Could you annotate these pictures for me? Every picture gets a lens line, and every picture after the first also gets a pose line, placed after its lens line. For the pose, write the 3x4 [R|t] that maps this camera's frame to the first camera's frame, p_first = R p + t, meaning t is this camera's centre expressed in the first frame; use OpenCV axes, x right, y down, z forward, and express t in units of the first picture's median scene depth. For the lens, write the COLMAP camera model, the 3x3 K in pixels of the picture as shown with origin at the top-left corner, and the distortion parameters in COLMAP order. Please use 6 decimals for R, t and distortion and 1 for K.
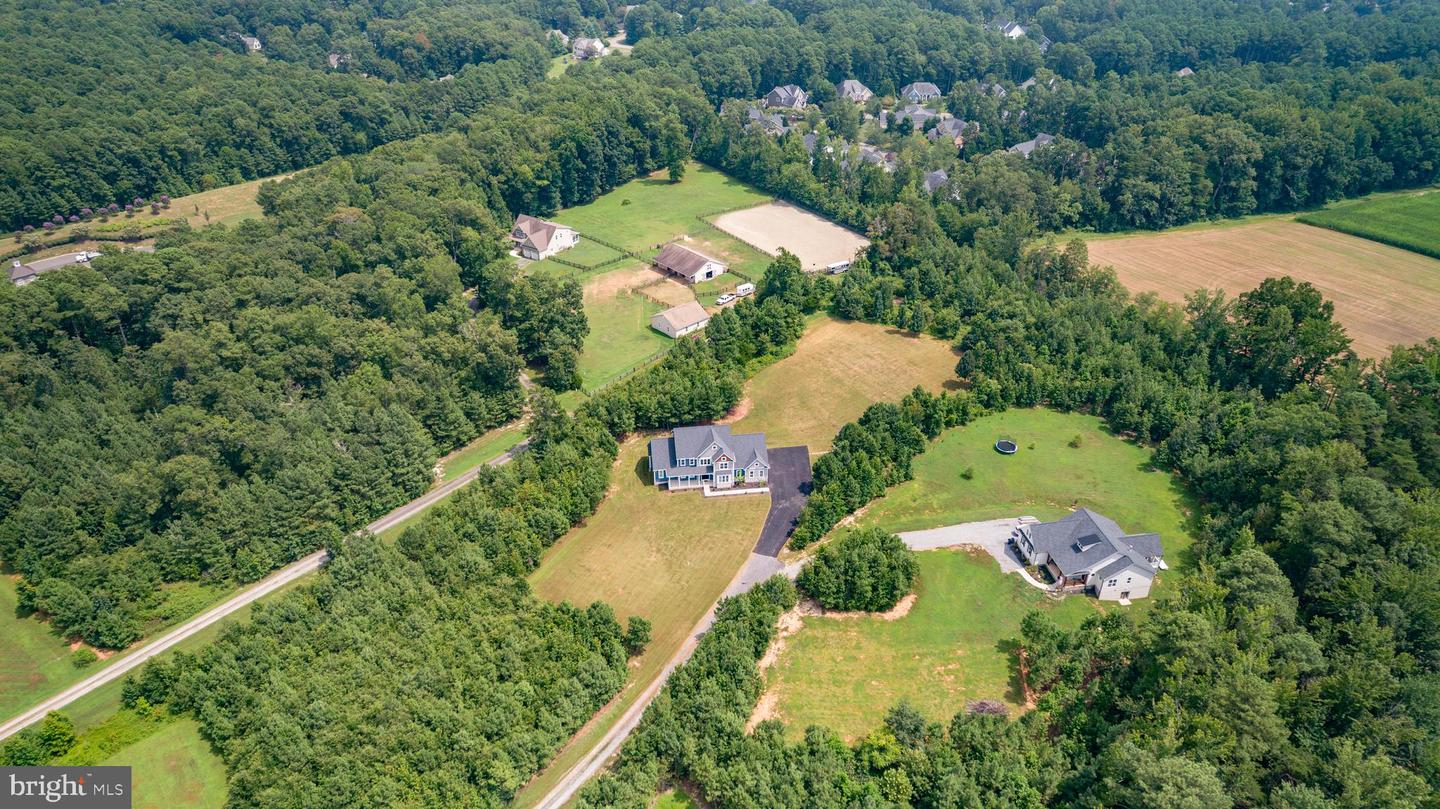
lens RADIAL K [[971.3, 0, 718.0], [0, 971.3, 405.6], [0, 0, 1]] dist [-0.010930, 0.009726]
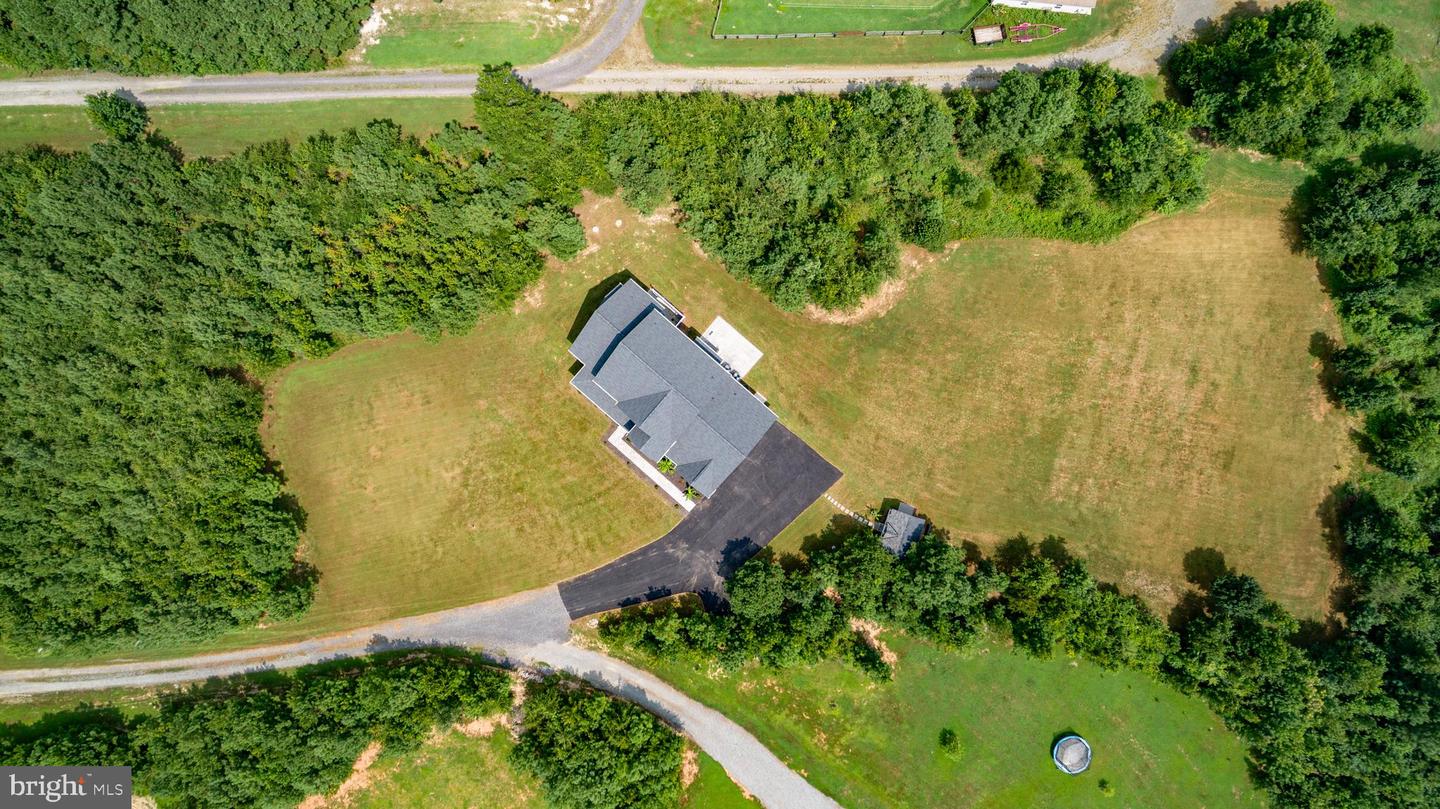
lens RADIAL K [[971.3, 0, 718.0], [0, 971.3, 405.6], [0, 0, 1]] dist [-0.010930, 0.009726]
pose [[0.665371, 0.746483, -0.006599, 0.018245], [-0.382602, 0.348592, 0.855628, -0.405042], [0.641012, -0.566786, 0.517549, 0.671872]]
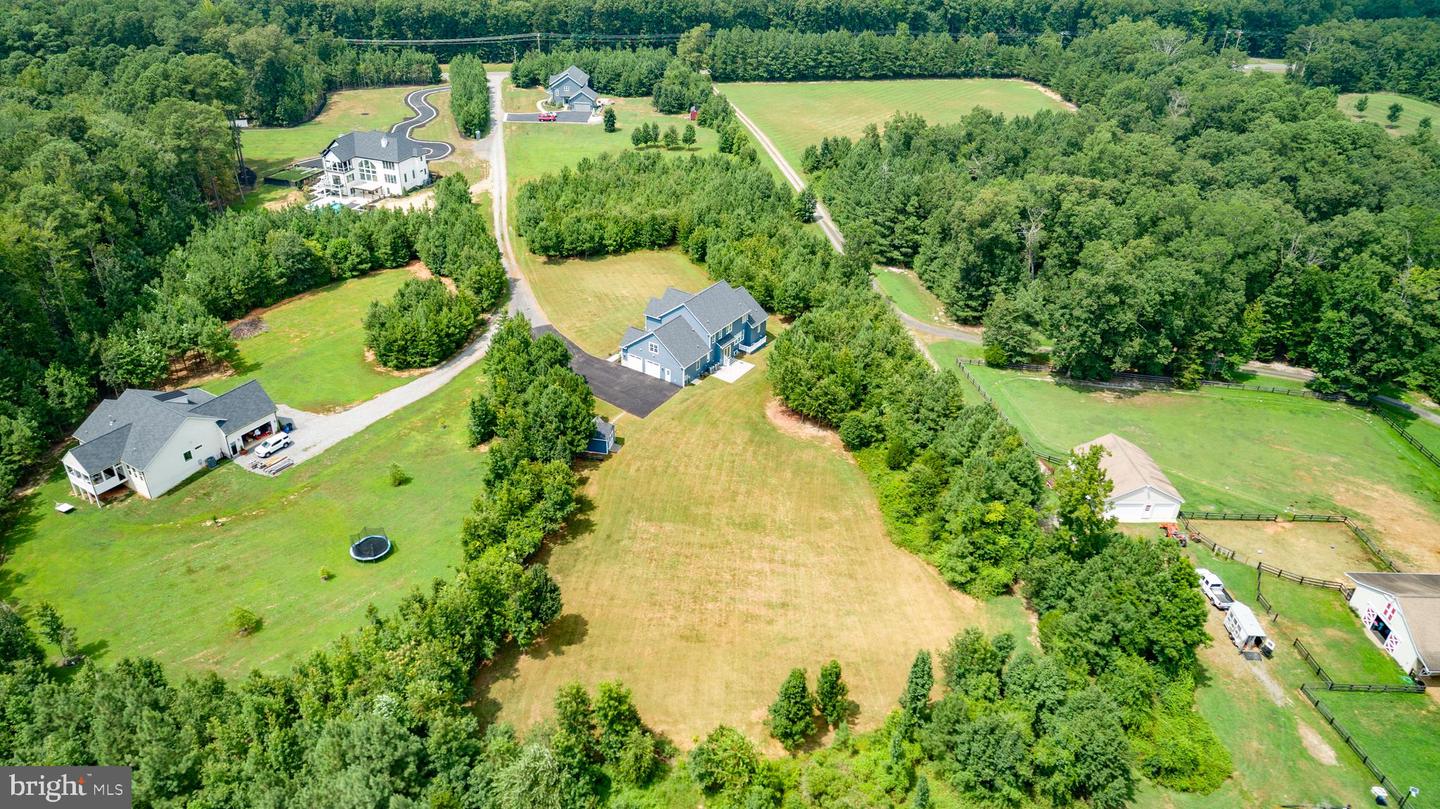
lens RADIAL K [[971.3, 0, 718.0], [0, 971.3, 405.6], [0, 0, 1]] dist [-0.010930, 0.009726]
pose [[-0.650042, 0.372958, -0.662078, 0.478850], [-0.415444, 0.555113, 0.720594, -0.449421], [0.636280, 0.743472, -0.205903, 1.129267]]
